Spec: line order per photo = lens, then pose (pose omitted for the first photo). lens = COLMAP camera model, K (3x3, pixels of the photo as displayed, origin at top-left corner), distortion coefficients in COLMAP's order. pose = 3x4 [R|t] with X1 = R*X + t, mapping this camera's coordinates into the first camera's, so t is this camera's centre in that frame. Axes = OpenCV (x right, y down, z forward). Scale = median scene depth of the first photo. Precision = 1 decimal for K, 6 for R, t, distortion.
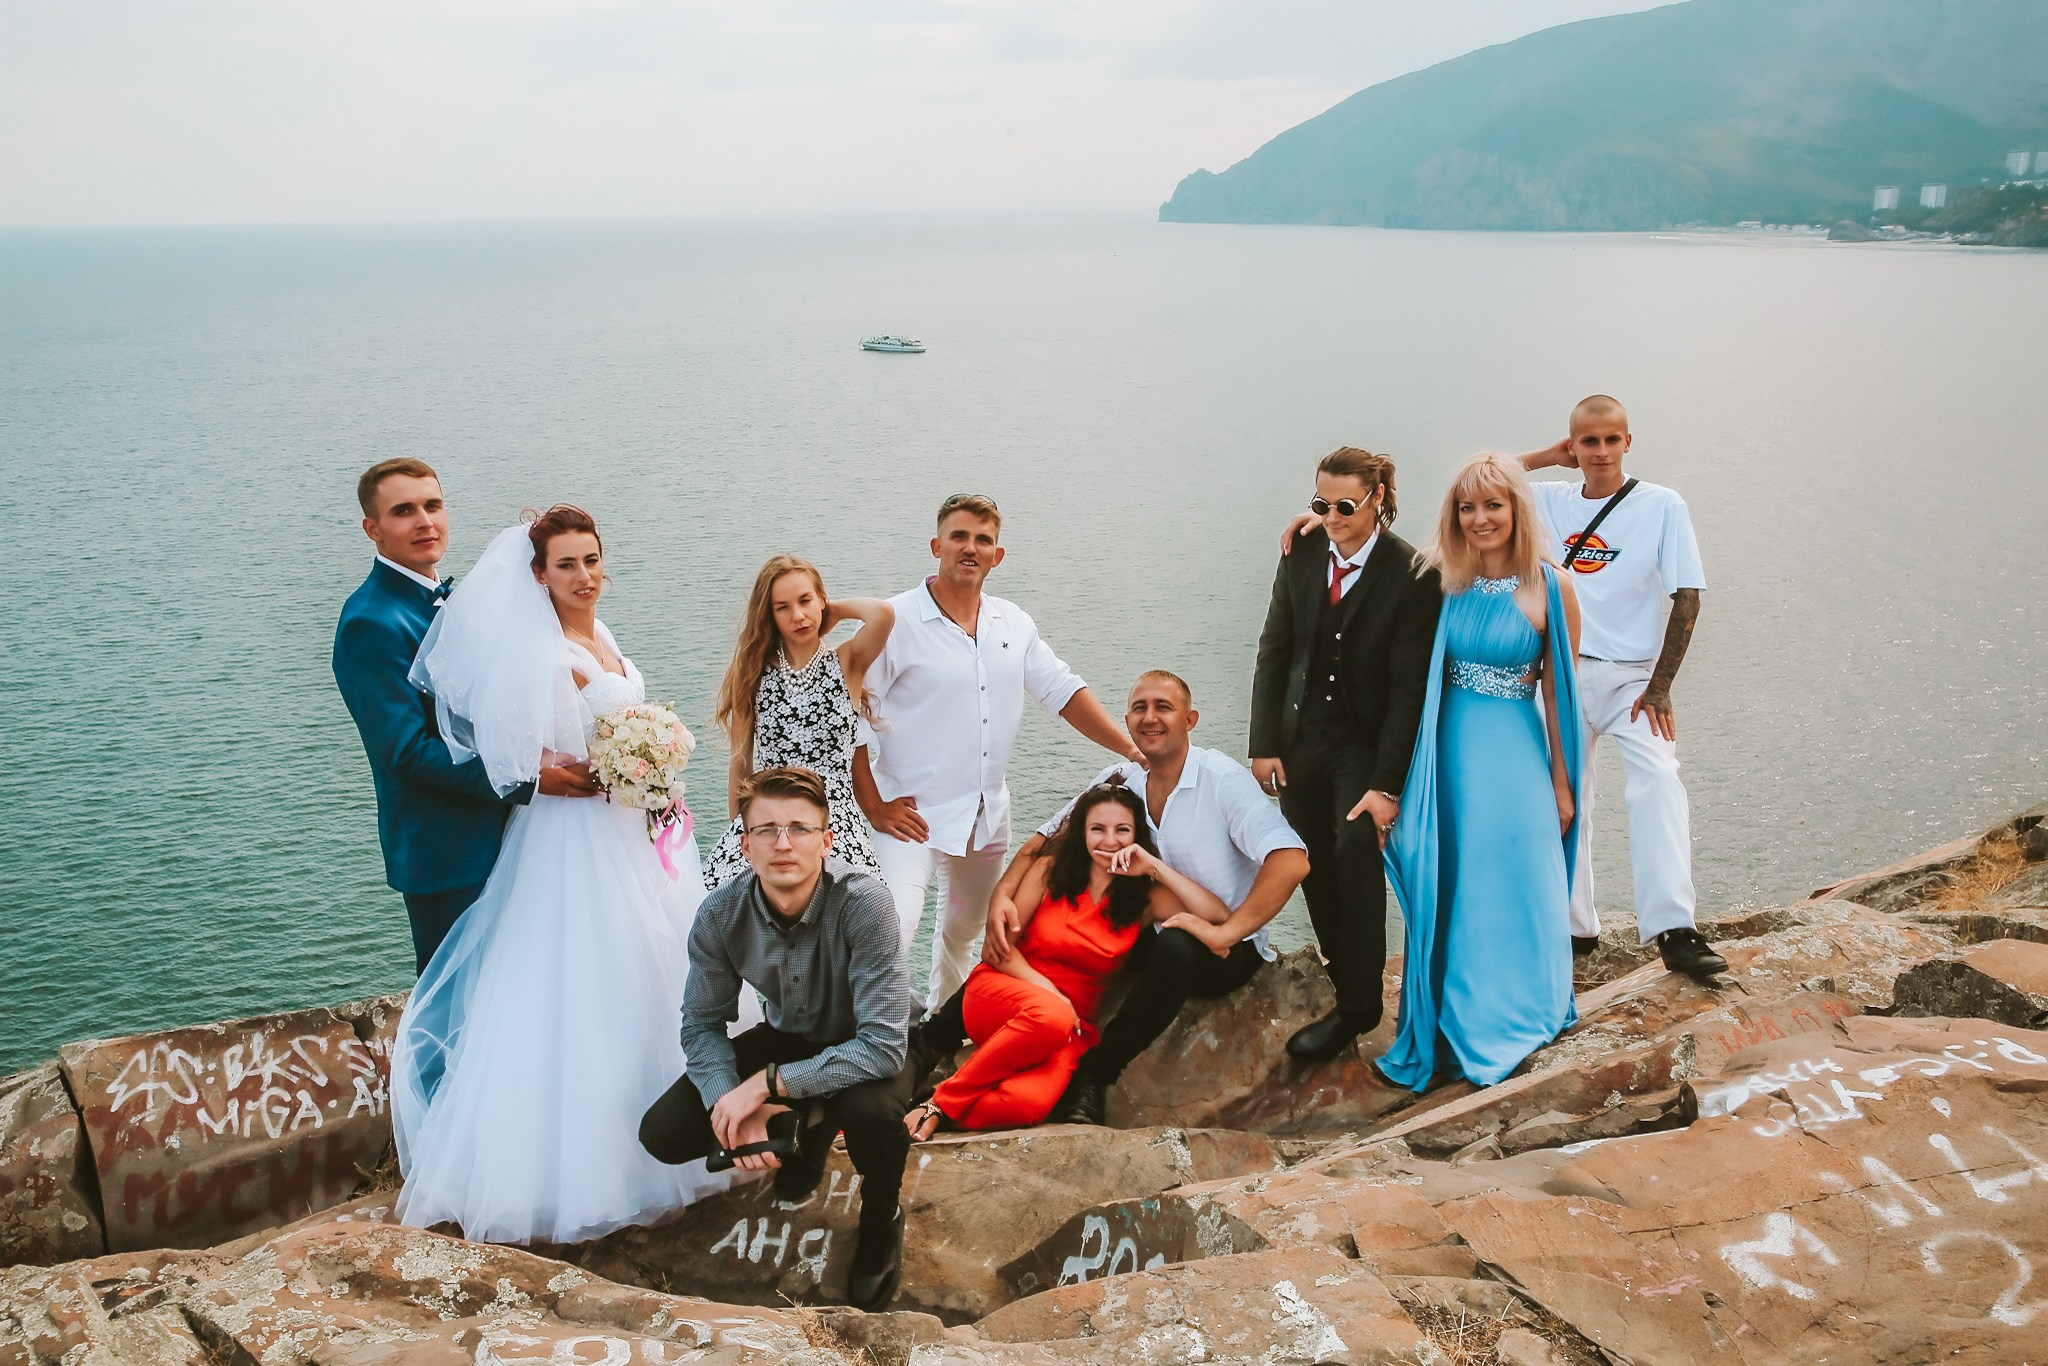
lens RADIAL K [[1738.5, 0, 1010.0], [0, 1738.5, 716.1], [0, 0, 1]] dist [-0.070424, 0.114282]
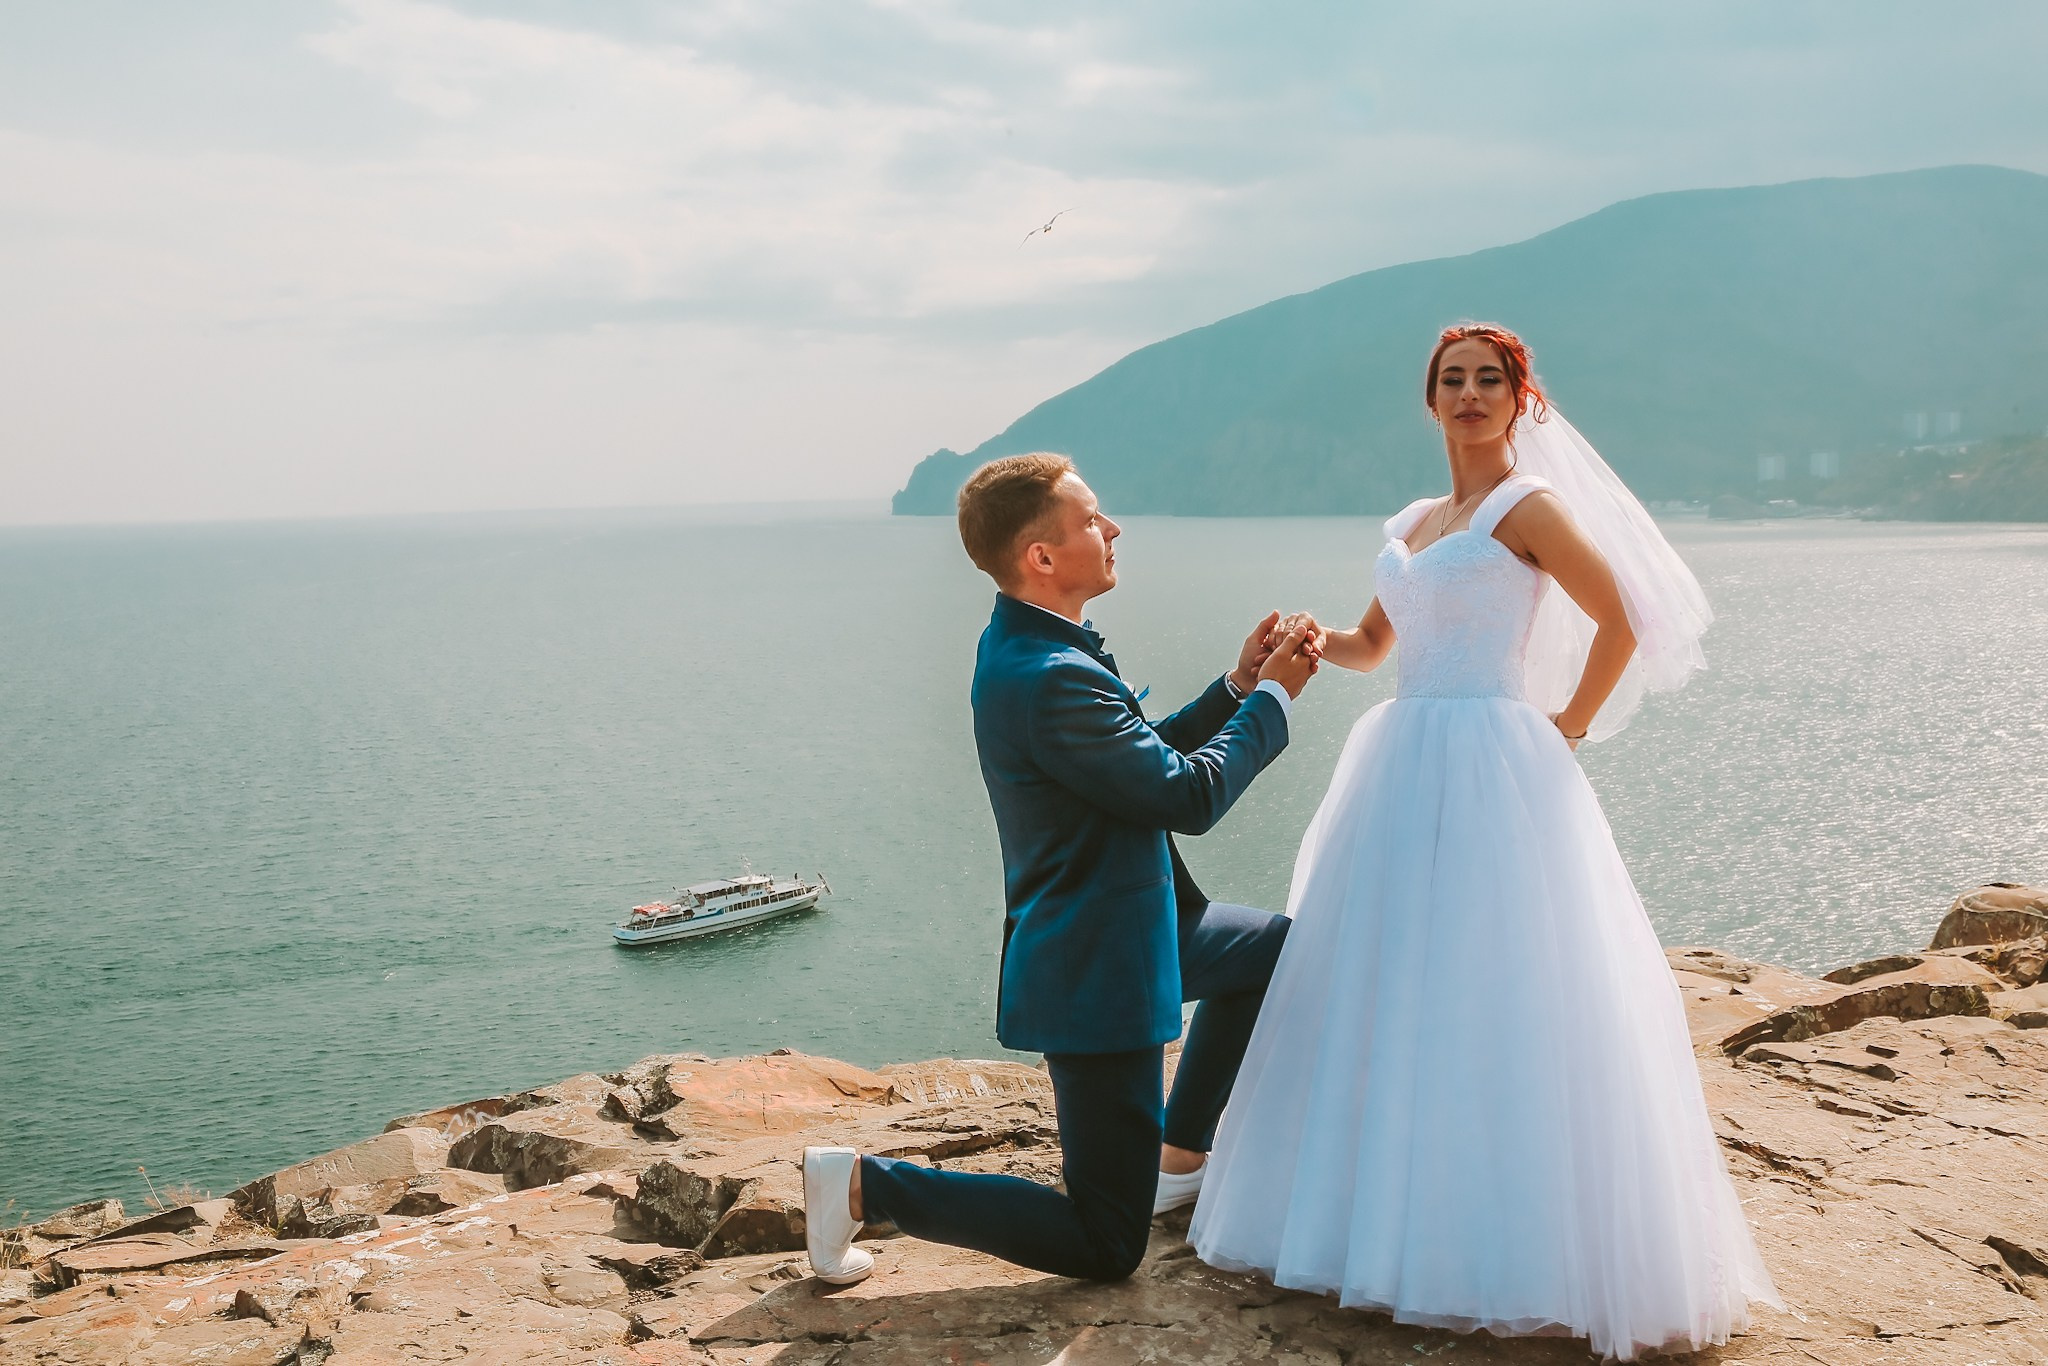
lens RADIAL K [[2286.4, 0, 1021.7], [0, 2286.4, 687.9], [0, 0, 1]] dist [0.041158, 0.040316]
pose [[0.990116, -0.029392, 0.137137, -0.323380], [0.056493, 0.978544, -0.198141, 0.298198], [-0.128371, 0.203930, 0.970533, -1.289468]]
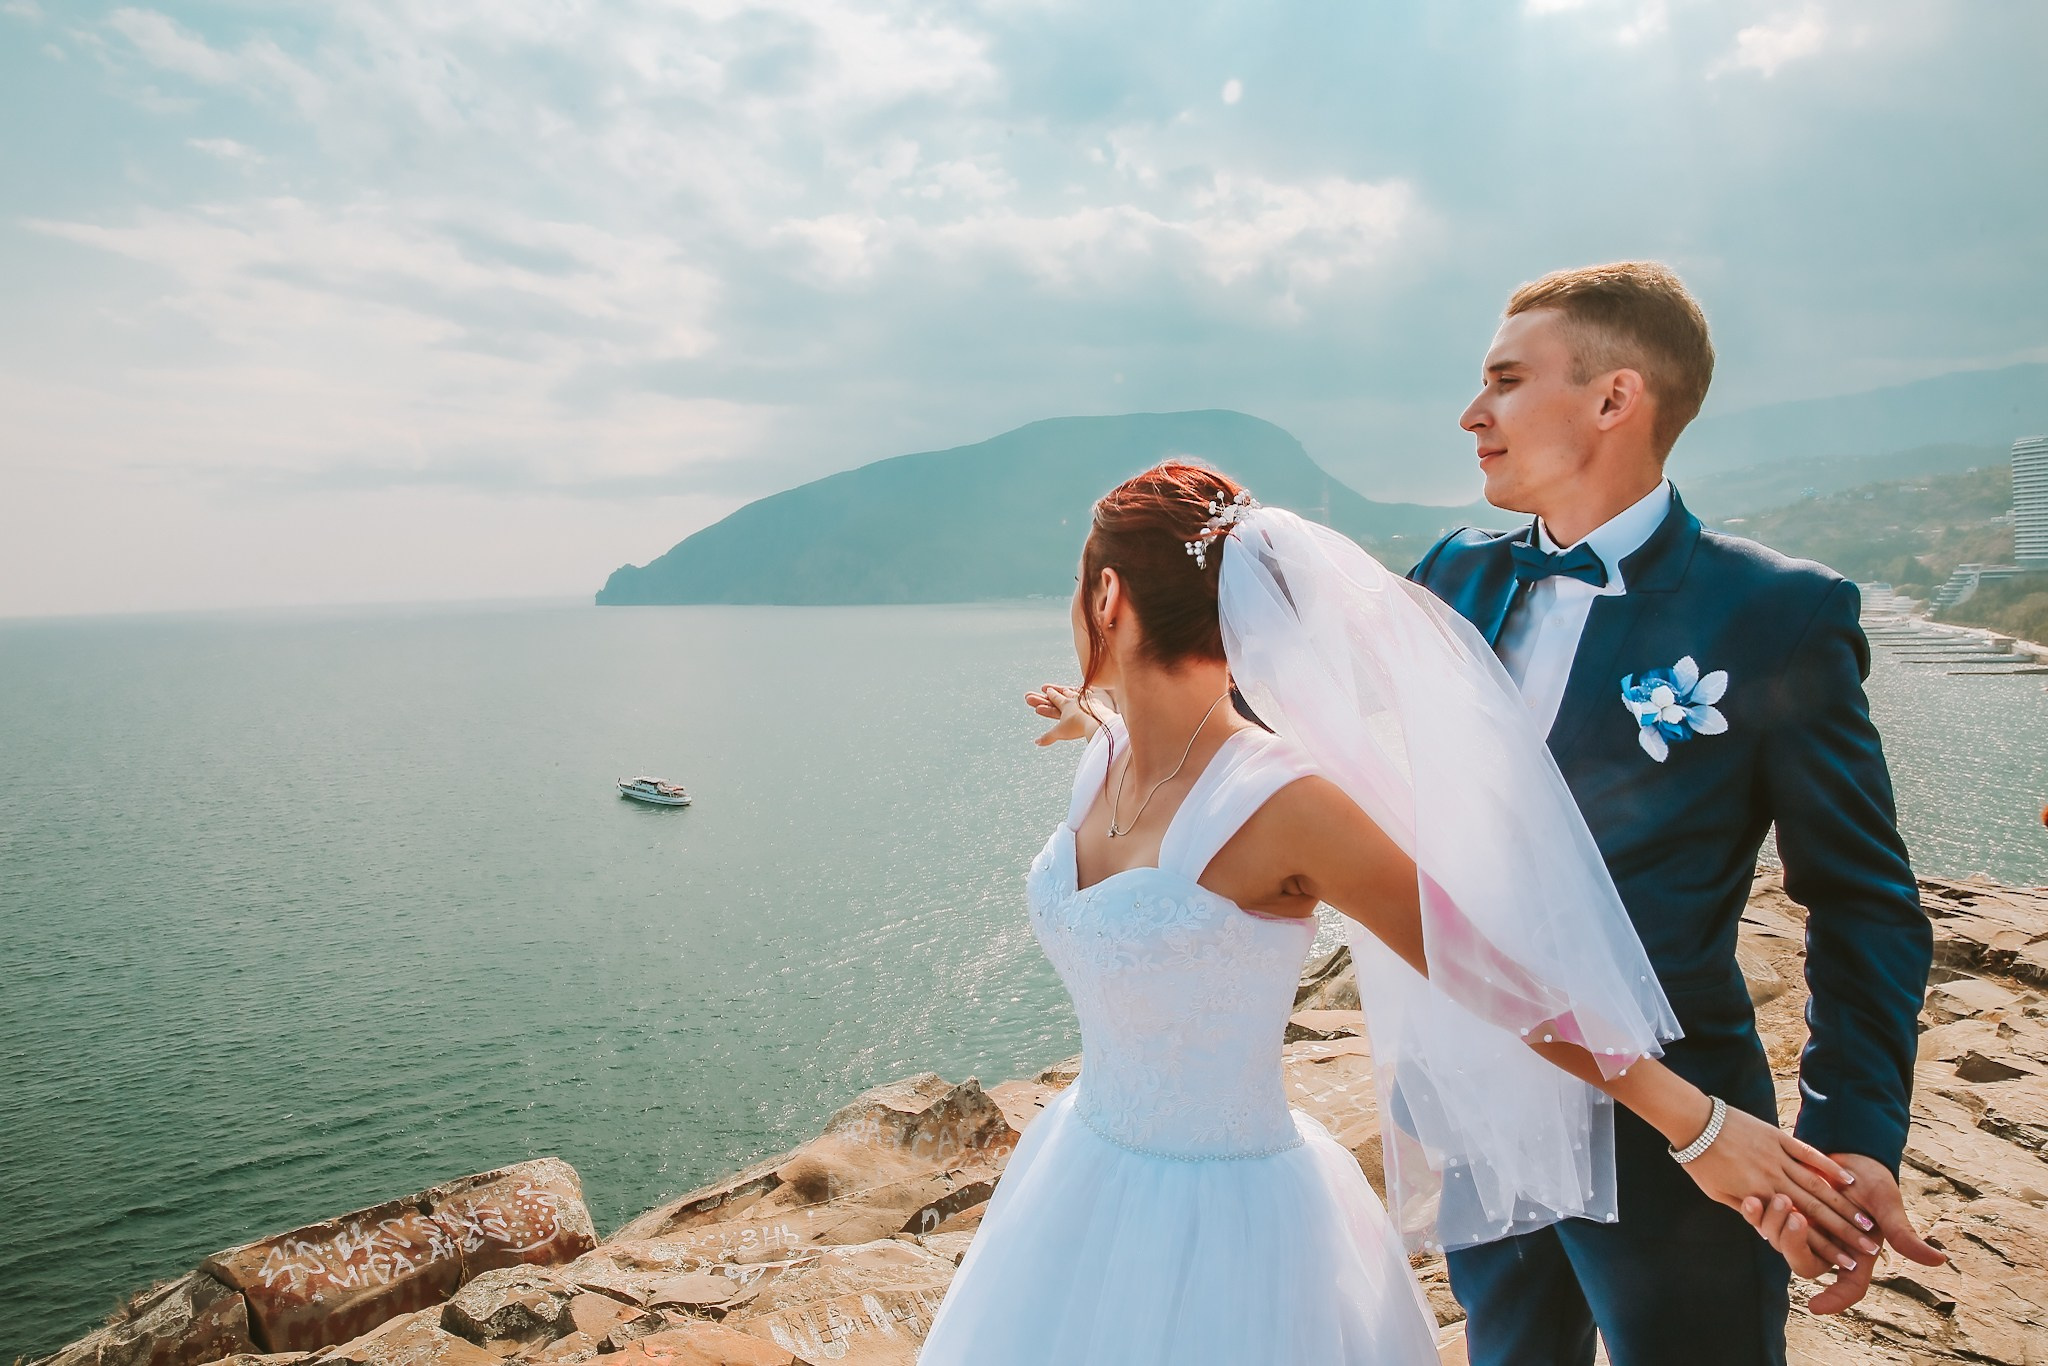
lens RADIAL K [[1393.0, 0, 1020.8], [0, 1393.0, 684.4], [0, 0, 1]] dist [-0.110128, 0.084114]
pose [[0.927672, -0.041577, 0.371073, -0.363036], [0.121170, 0.973521, -0.193844, 0.021596], [-0.353188, 0.224787, 0.908146, -0.520624]]
